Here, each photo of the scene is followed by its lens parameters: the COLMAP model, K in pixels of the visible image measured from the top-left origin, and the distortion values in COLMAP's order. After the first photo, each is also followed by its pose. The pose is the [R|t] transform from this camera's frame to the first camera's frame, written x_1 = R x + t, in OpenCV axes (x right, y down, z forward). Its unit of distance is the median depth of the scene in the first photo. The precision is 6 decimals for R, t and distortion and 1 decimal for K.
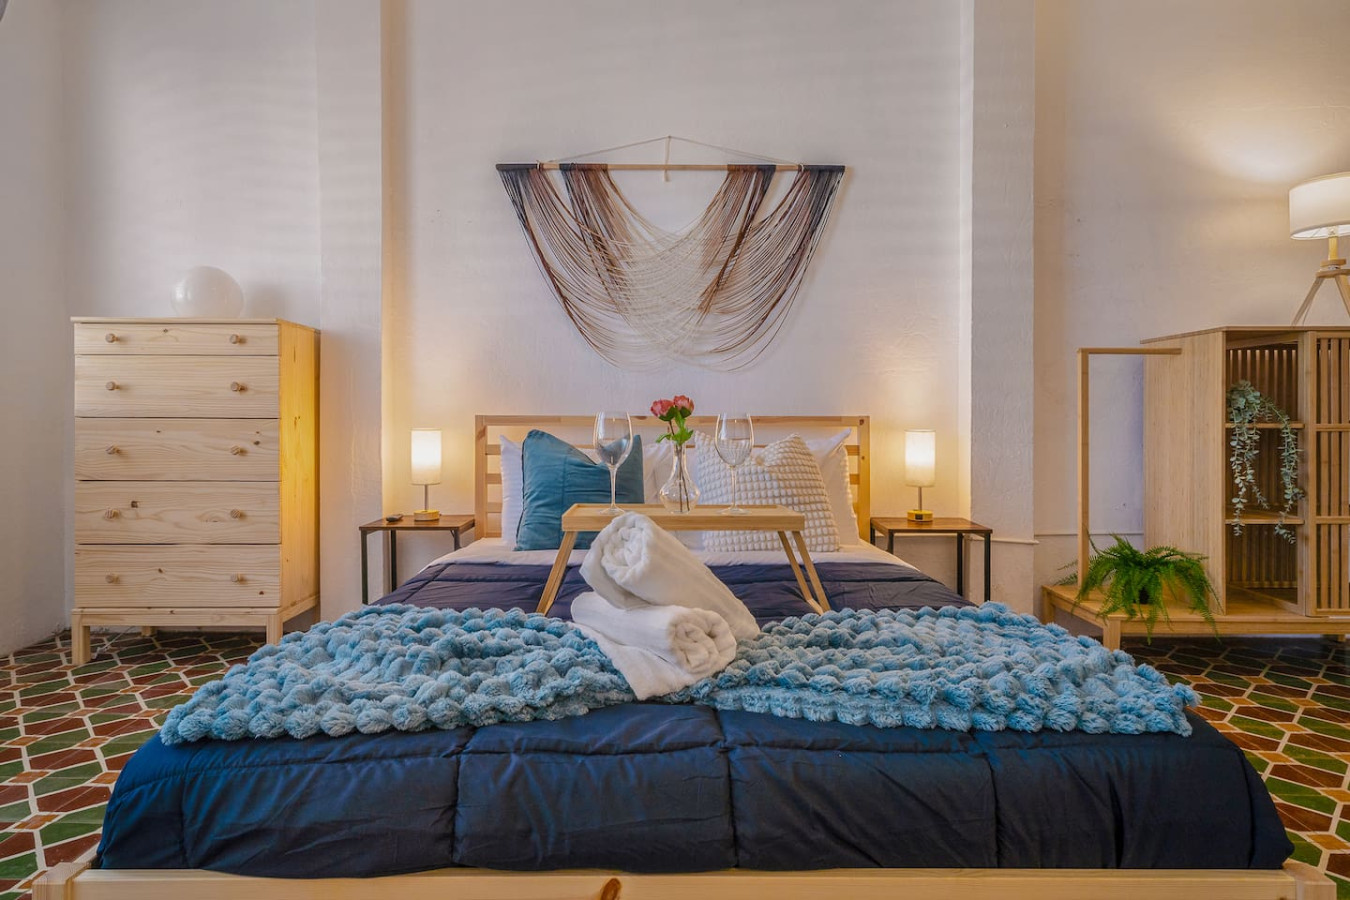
lens RADIAL K [[703.2, 0, 675.2], [0, 703.2, 417.8], [0, 0, 1]] dist [0.001158, 0.000213]
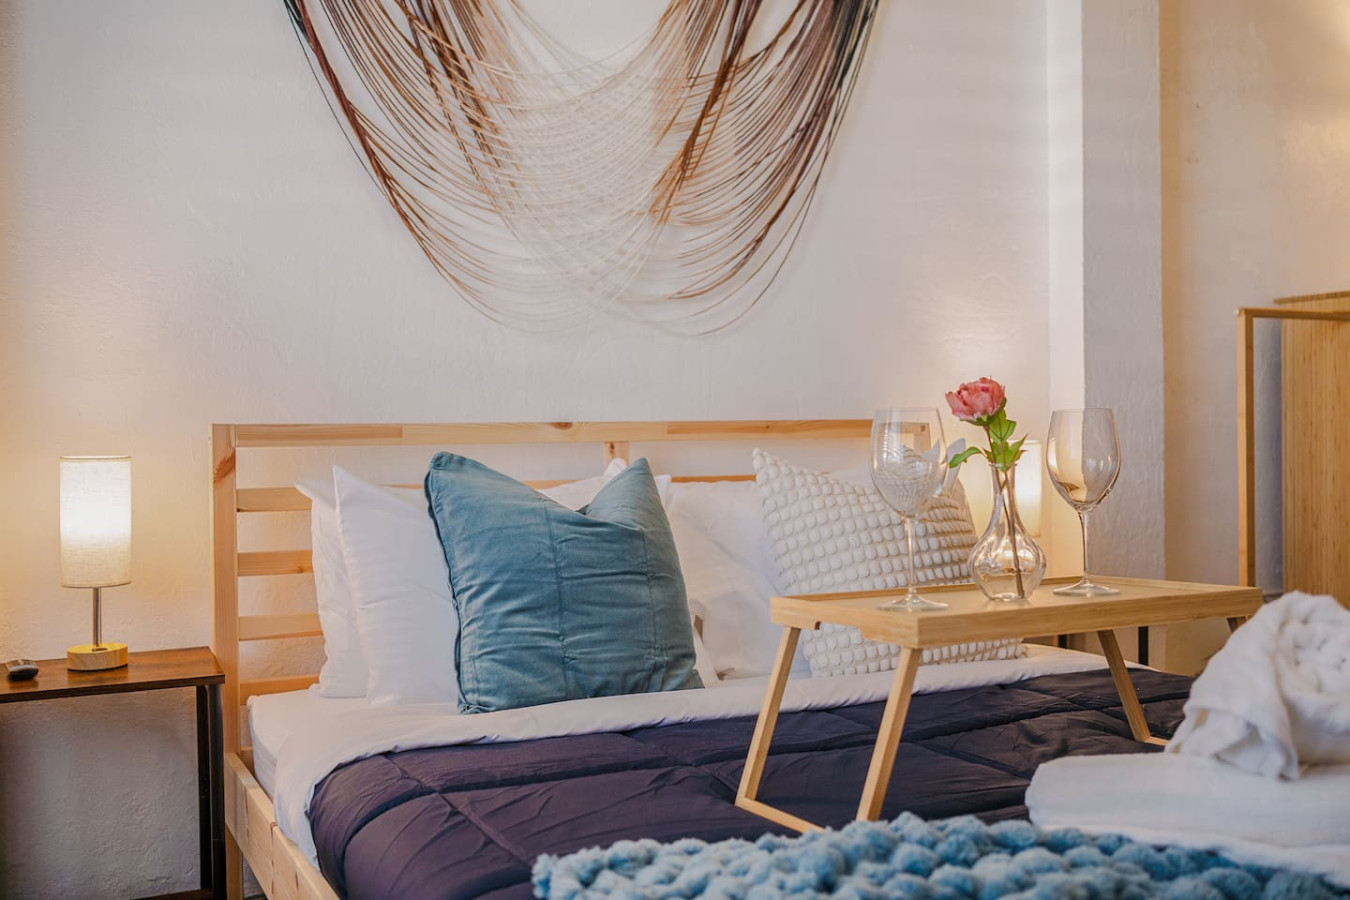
lens RADIAL K [[1335.0, 0, 673.4], [0, 1335.0, 428.2], [0, 0, 1]] dist [0.012242, 0.008529]
pose [[0.909104, -0.011780, 0.416402, -0.364095], [0.012376, 0.999923, 0.001268, 0.001523], [-0.416385, 0.004001, 0.909180, 0.107371]]
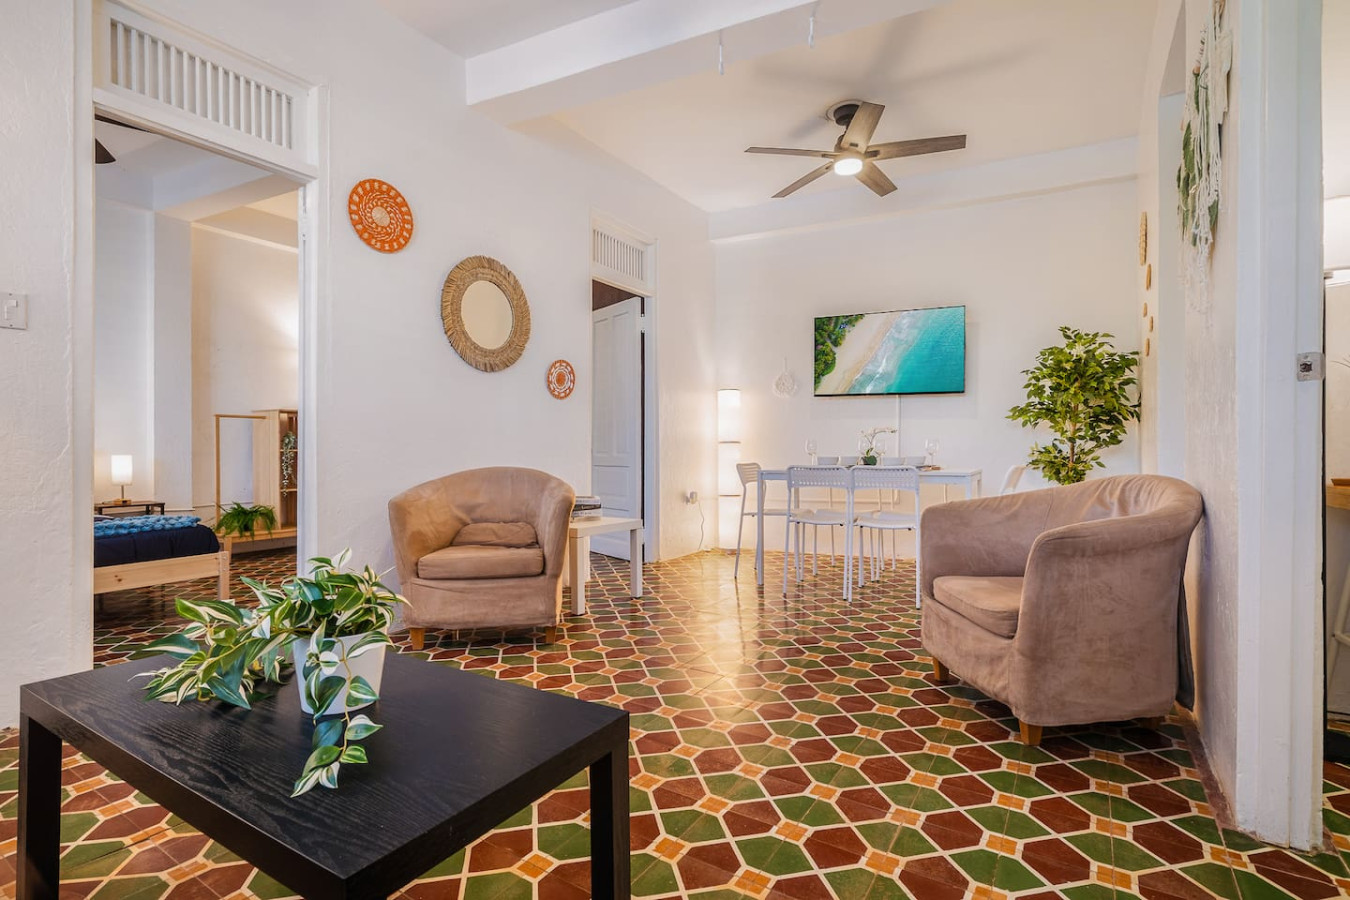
lens RADIAL K [[659.2, 0, 675.0], [0, 659.2, 450.0], [0, 0, 1]] dist [0.002043, 0.000504]
pose [[0.529607, -0.005251, 0.848227, -0.351614], [0.004667, 0.999984, 0.003276, 0.007629], [-0.848230, 0.002223, 0.529623, -1.156193]]
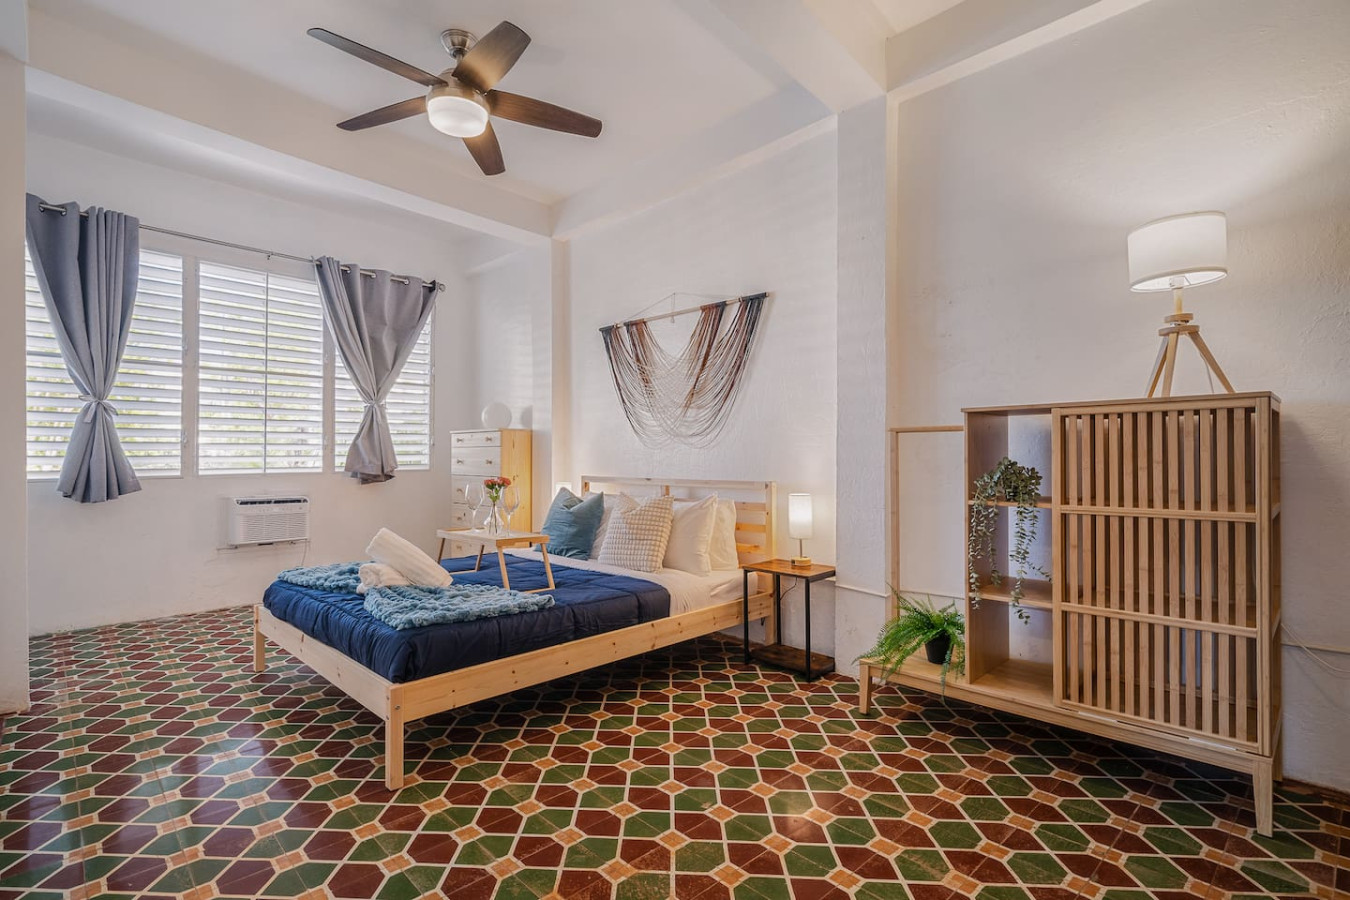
lens RADIAL K [[659.2, 0, 675.0], [0, 659.2, 450.0], [0, 0, 1]] dist [0.002043, 0.000504]
pose [[0.700132, -0.007607, -0.713973, 1.031785], [0.004145, 0.999970, -0.006590, -0.054296], [0.714002, 0.001655, 0.700142, 0.005415]]
